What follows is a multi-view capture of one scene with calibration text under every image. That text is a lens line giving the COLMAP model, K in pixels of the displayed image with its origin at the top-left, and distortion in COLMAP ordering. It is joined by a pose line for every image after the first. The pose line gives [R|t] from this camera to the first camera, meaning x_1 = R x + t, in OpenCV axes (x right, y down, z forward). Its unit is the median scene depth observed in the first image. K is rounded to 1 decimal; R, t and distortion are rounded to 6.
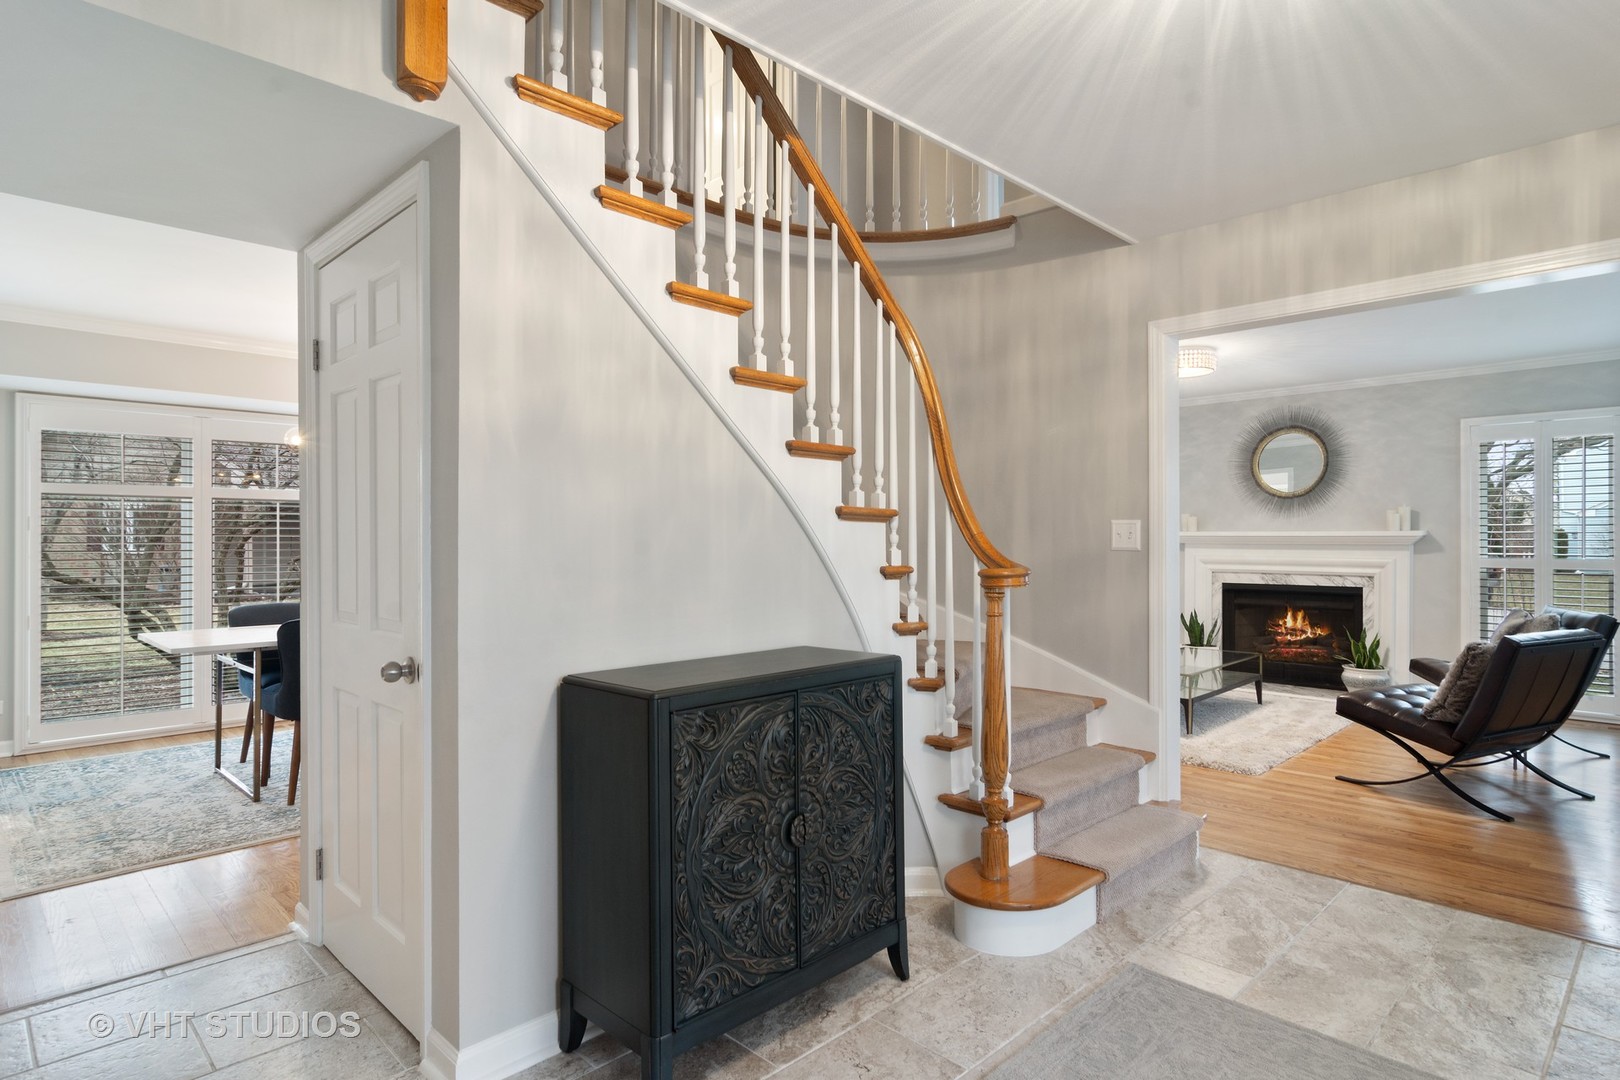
lens RADIAL K [[871.4, 0, 807.2], [0, 871.4, 542.7], [0, 0, 1]] dist [-0.001340, 0.002135]
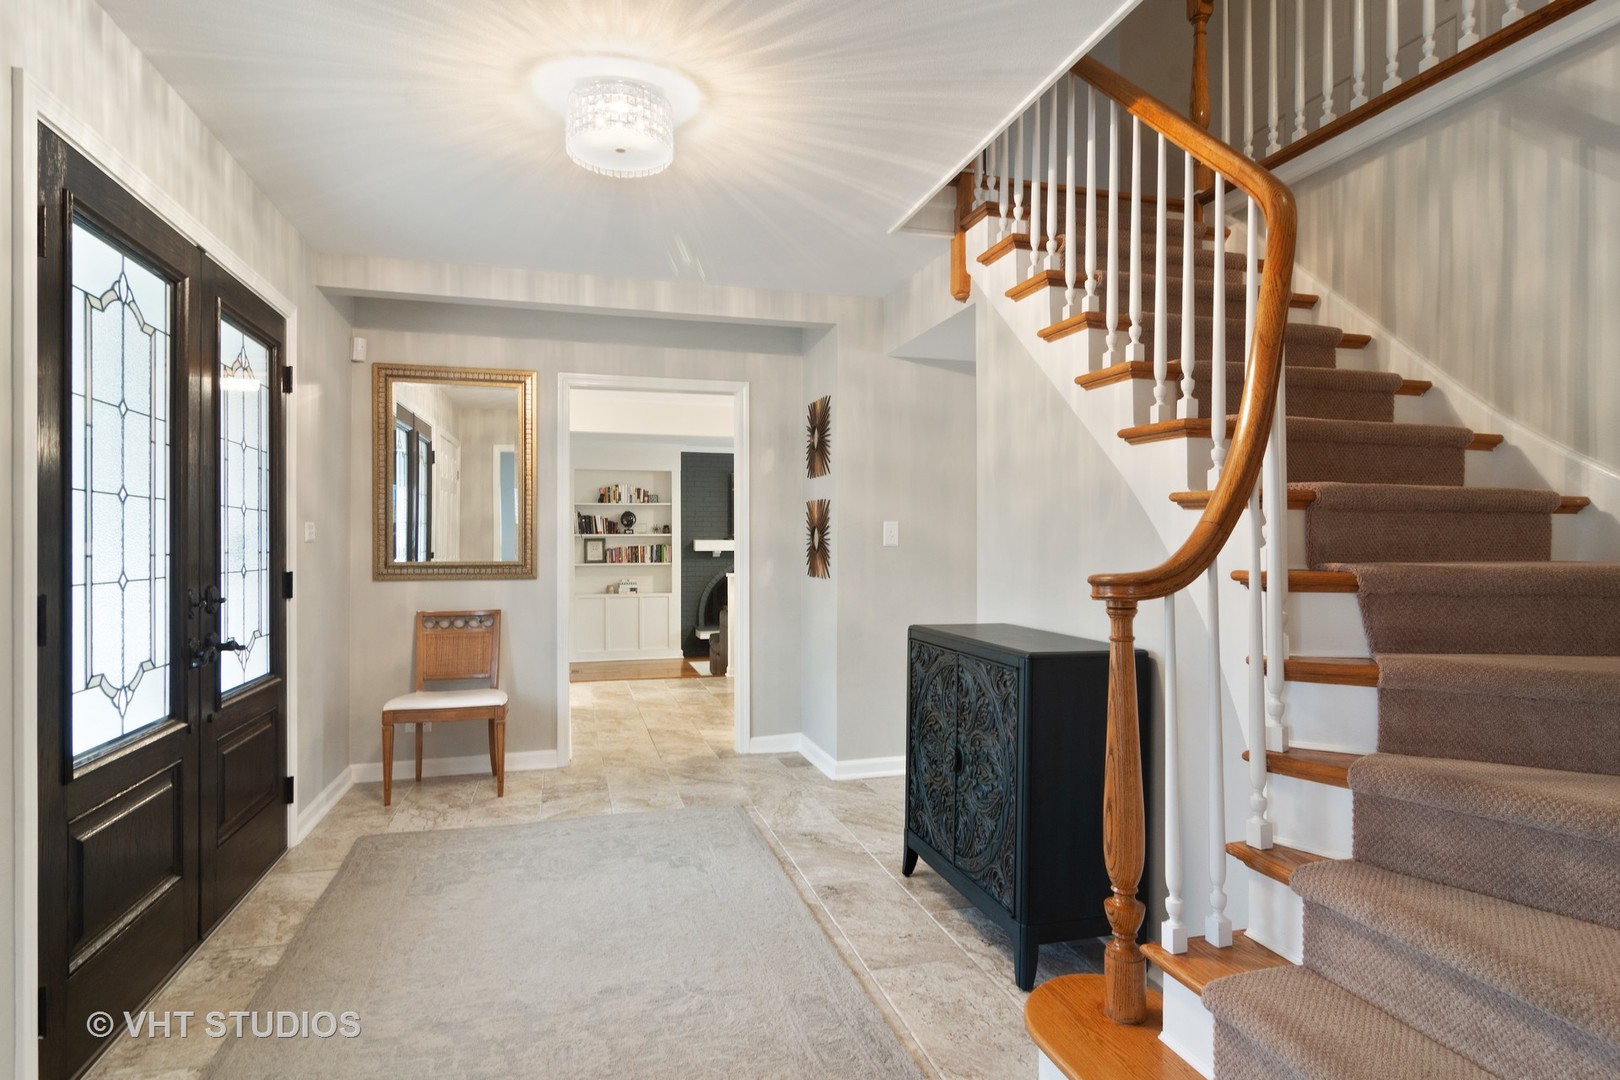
lens RADIAL K [[871.4, 0, 811.8], [0, 871.4, 541.8], [0, 0, 1]] dist [-0.001340, 0.002135]
pose [[-0.486177, -0.001232, -0.873859, 0.491480], [-0.000533, 0.999999, -0.001113, 0.004518], [0.873860, -0.000075, -0.486177, 0.582839]]
